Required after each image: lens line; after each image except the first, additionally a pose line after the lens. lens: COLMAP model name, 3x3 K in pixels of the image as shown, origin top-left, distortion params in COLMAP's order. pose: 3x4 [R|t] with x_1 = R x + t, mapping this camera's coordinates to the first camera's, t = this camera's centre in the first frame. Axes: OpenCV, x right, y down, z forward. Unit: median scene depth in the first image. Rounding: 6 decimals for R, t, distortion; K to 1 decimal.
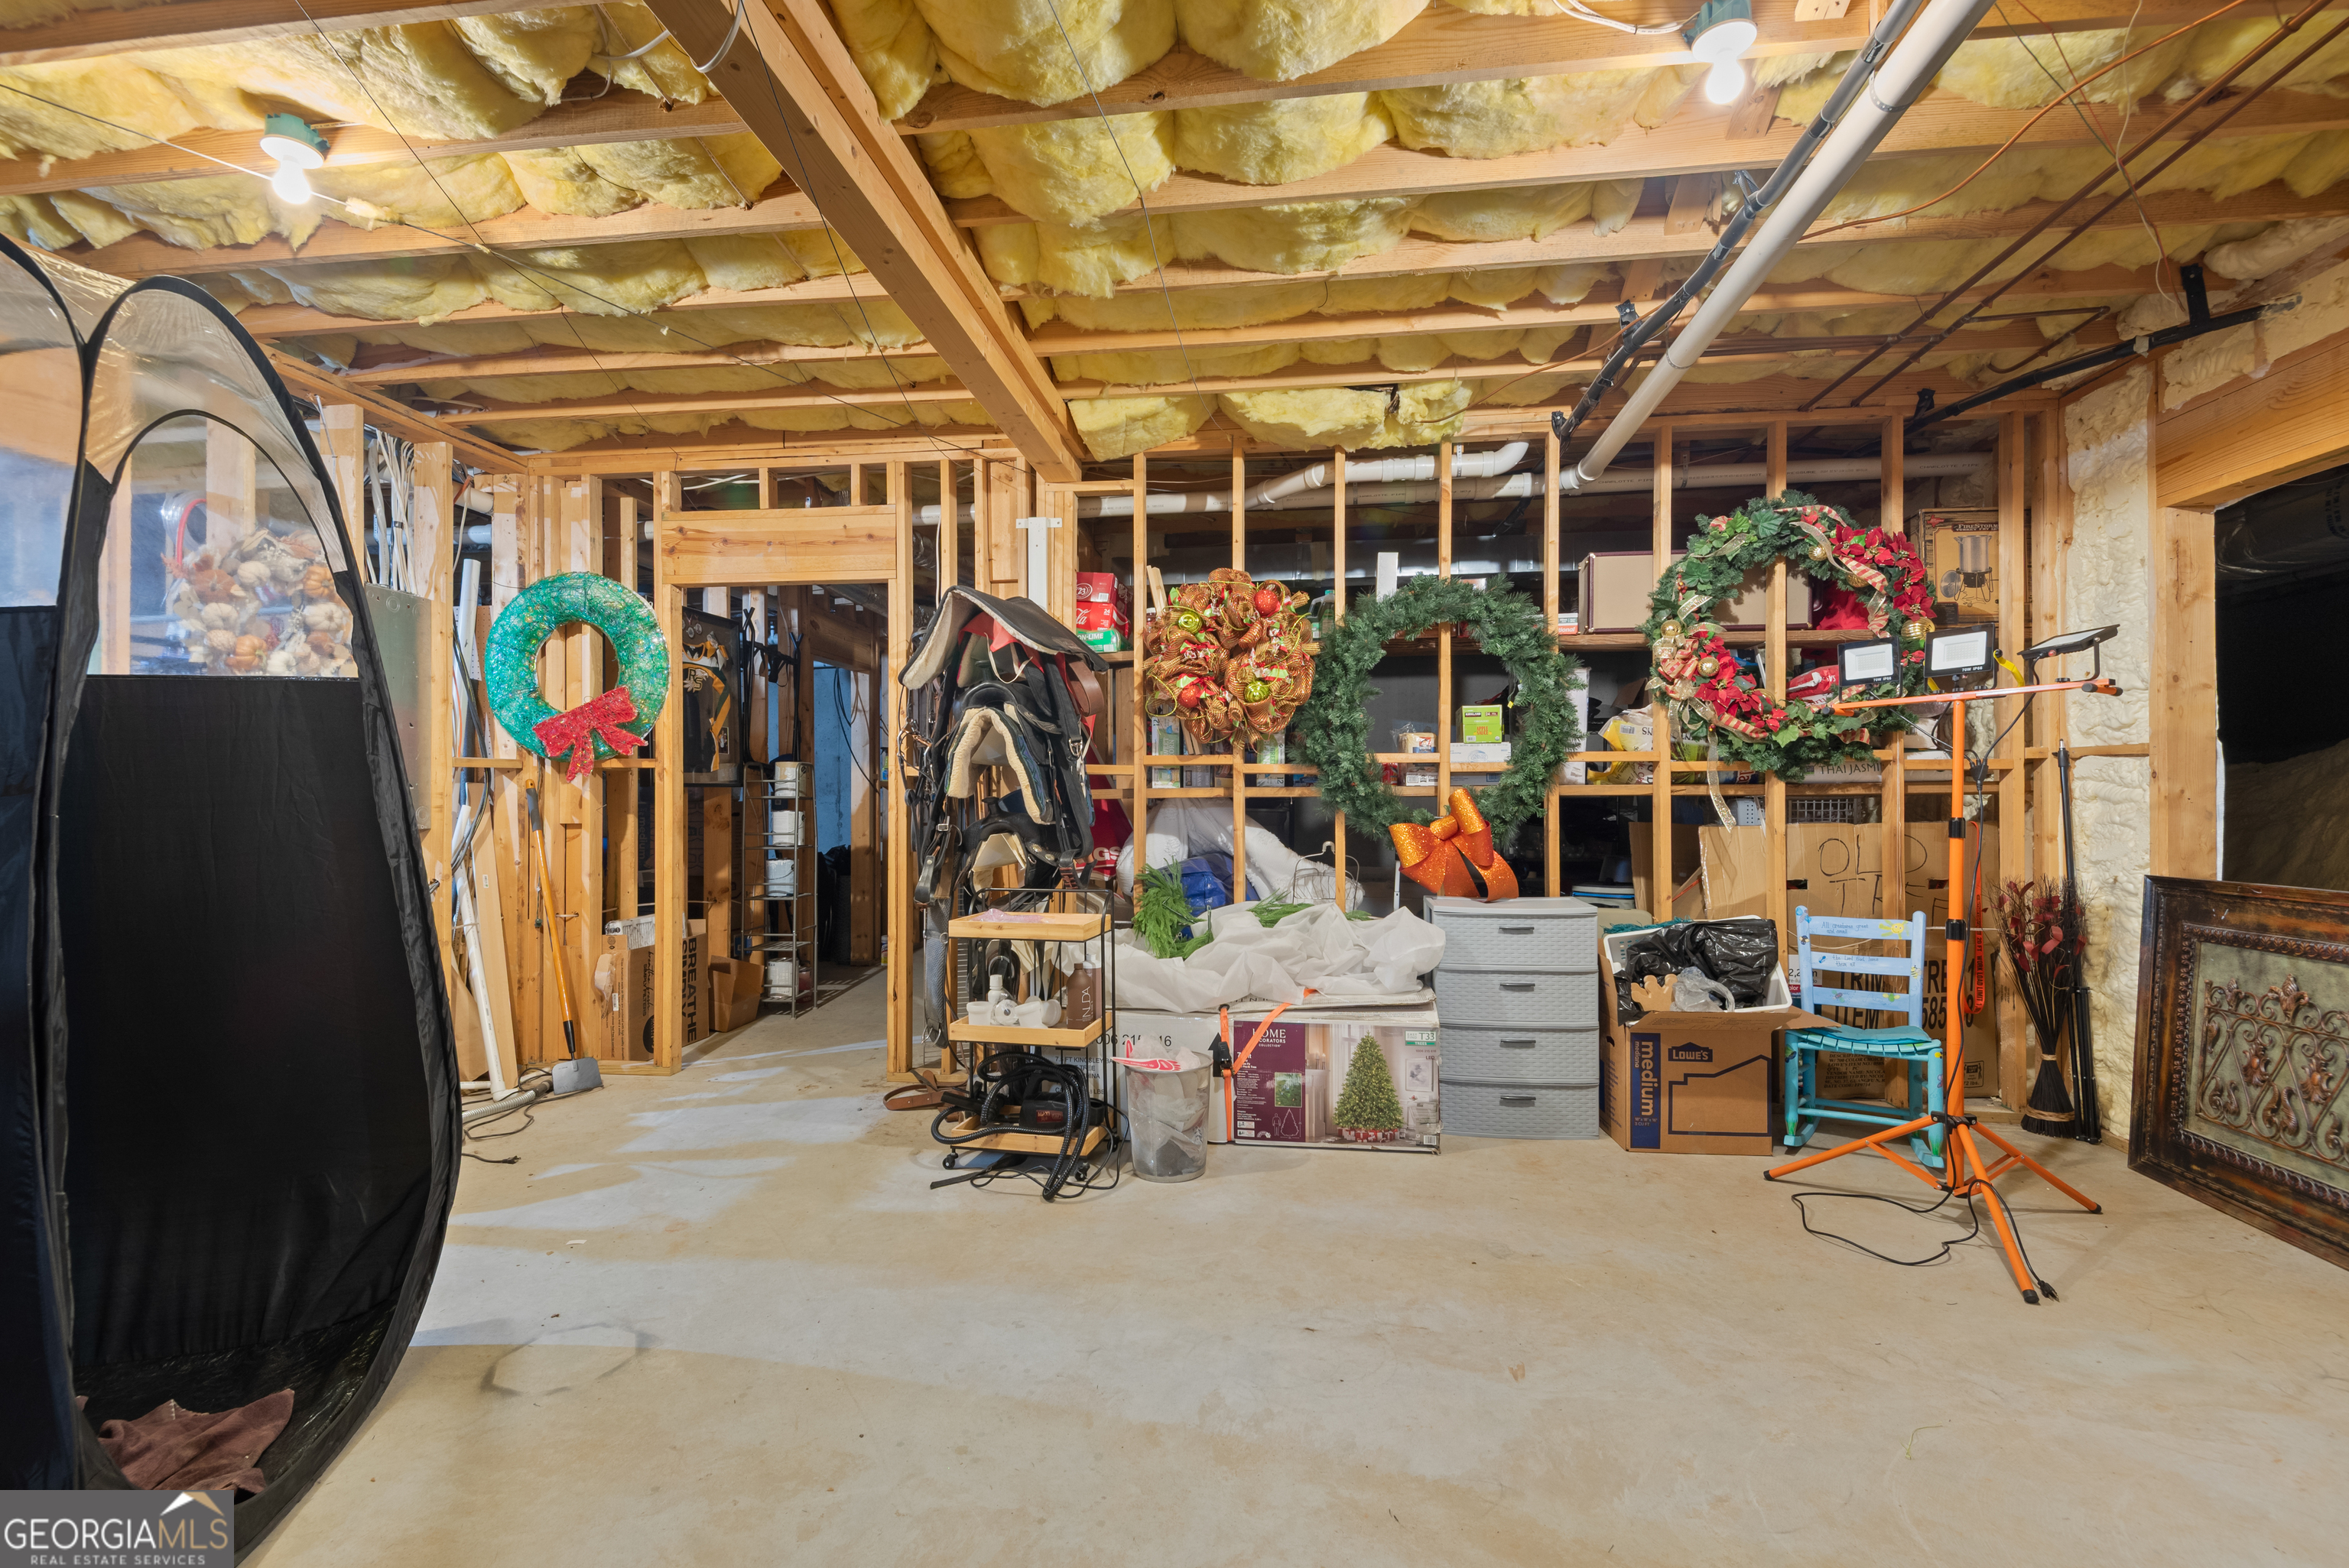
lens RADIAL K [[1081.3, 0, 1178.0], [0, 1081.3, 792.2], [0, 0, 1]] dist [0.016575, -0.003302]
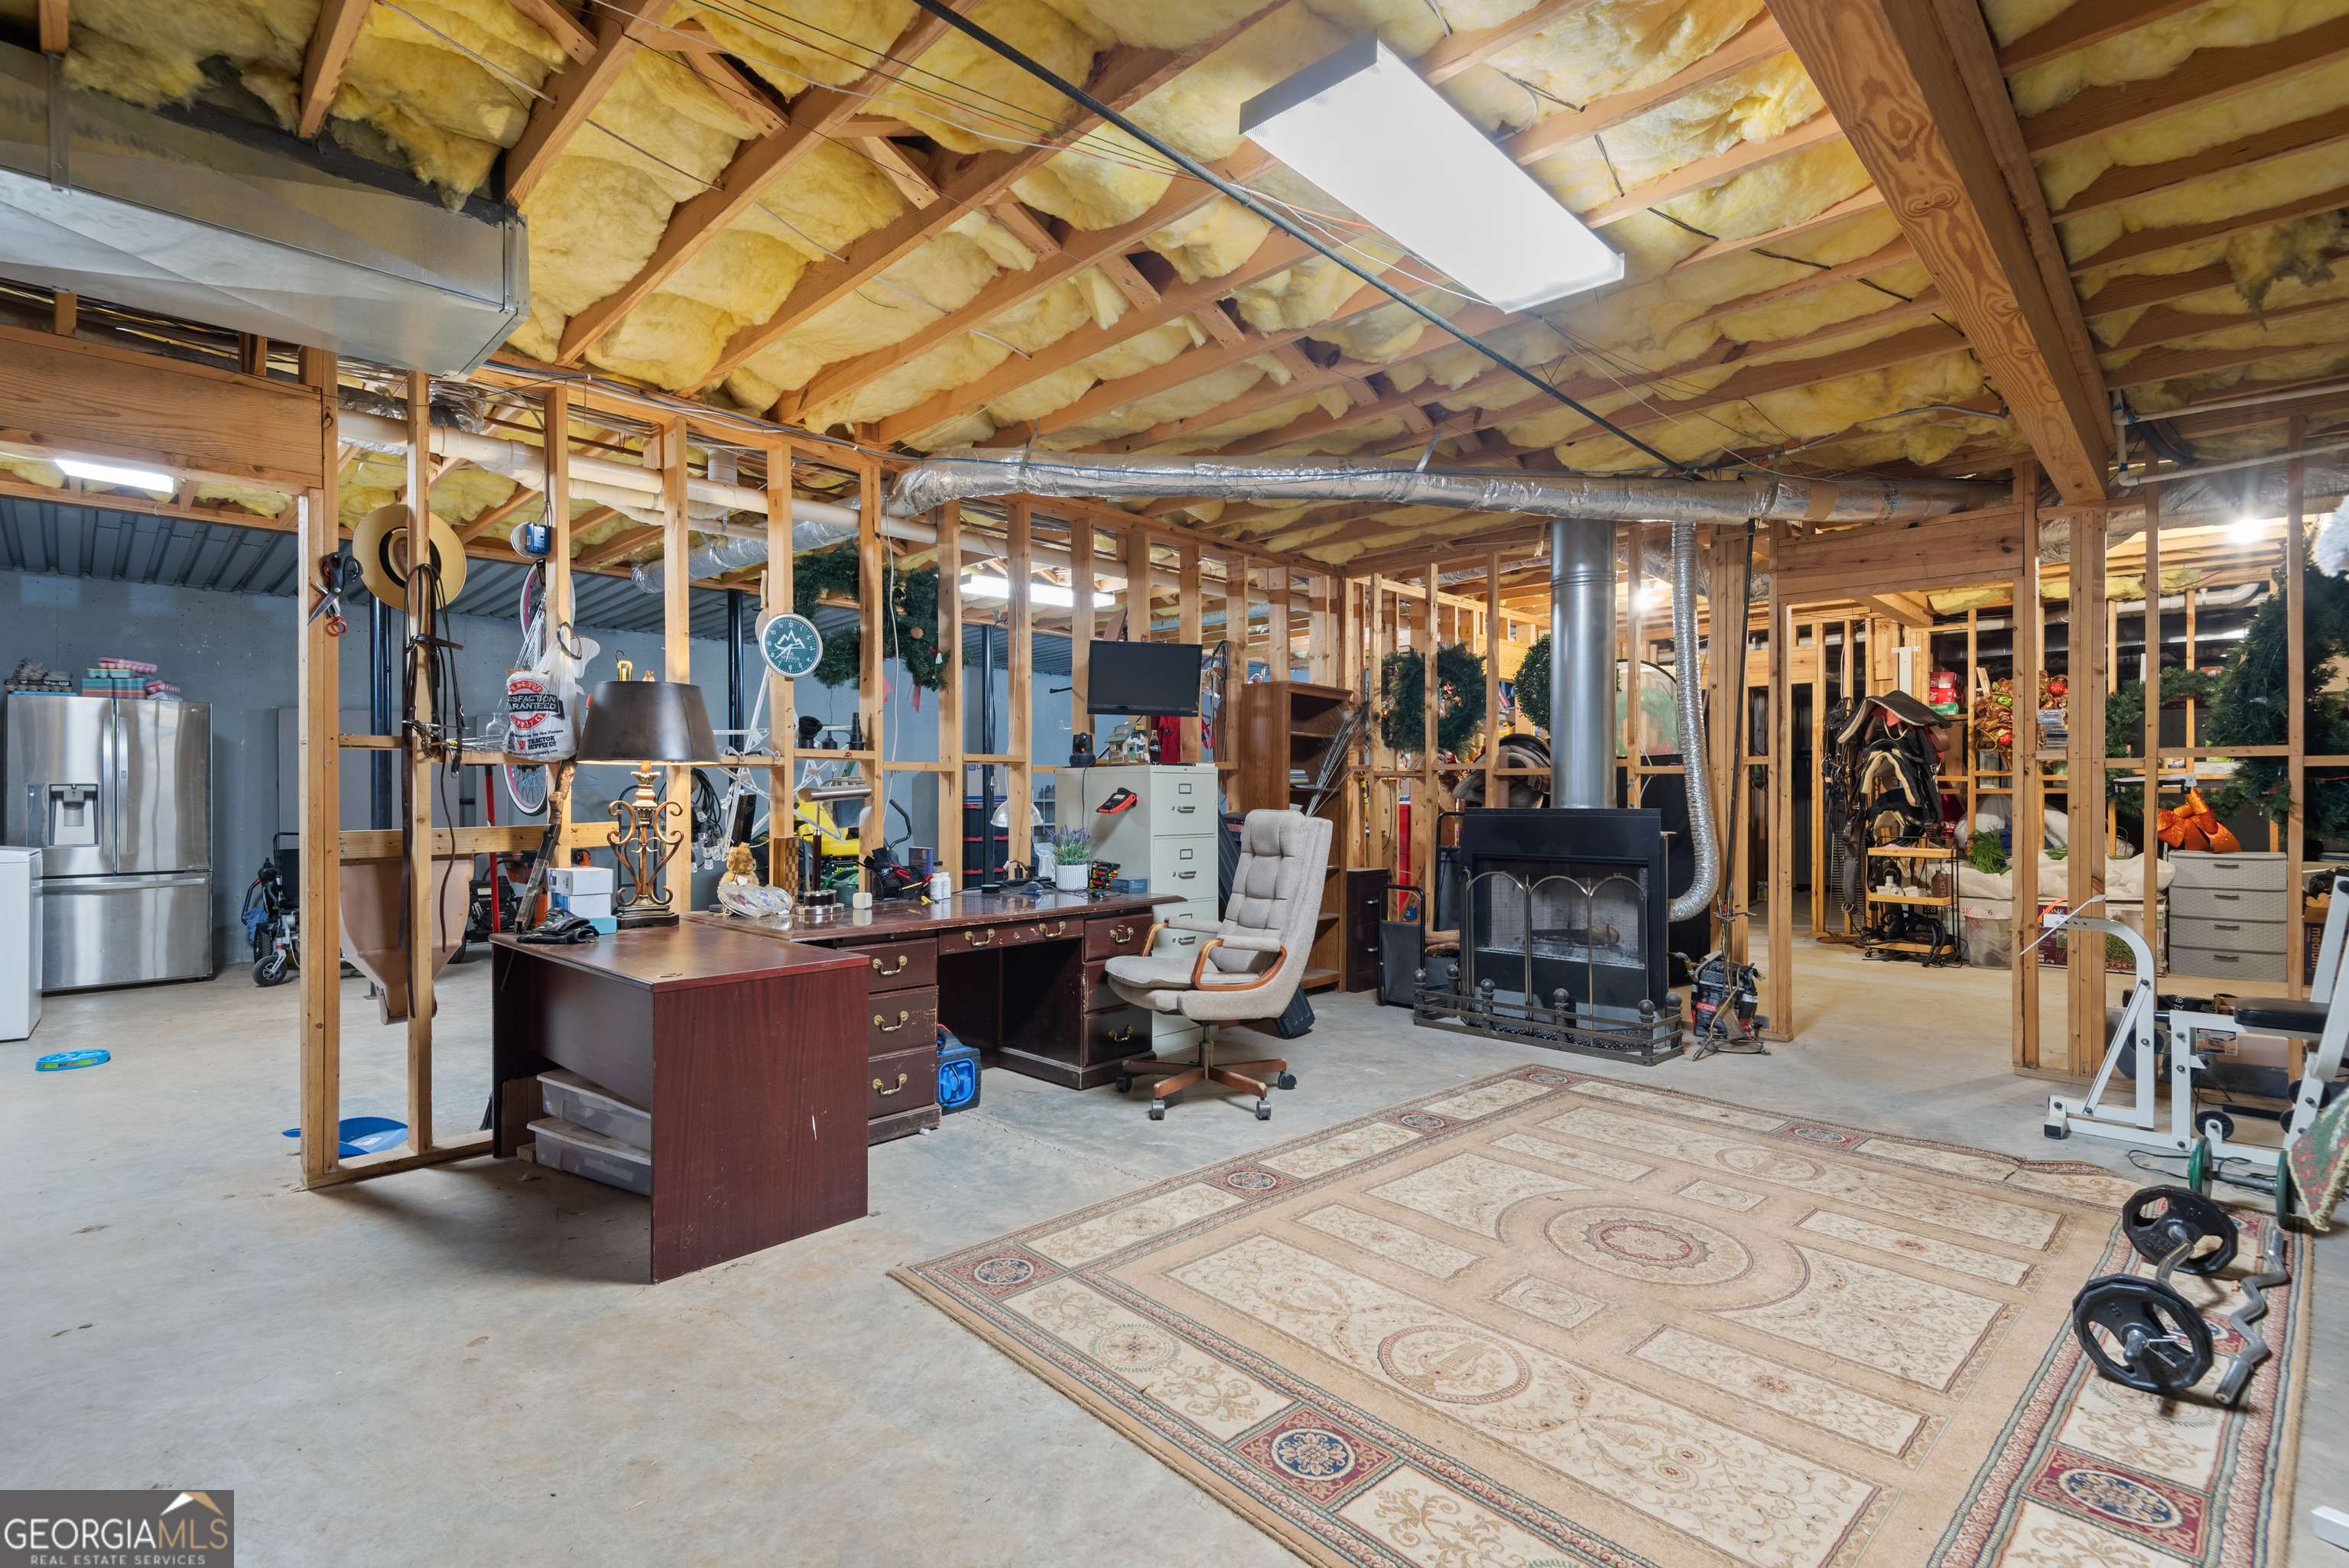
lens RADIAL K [[1081.3, 0, 1192.7], [0, 1081.3, 787.5], [0, 0, 1]] dist [0.016575, -0.003302]
pose [[0.799108, 0.001037, -0.601187, 0.022390], [0.000321, 0.999998, 0.002152, -0.010830], [0.601188, -0.001913, 0.799106, -1.407349]]
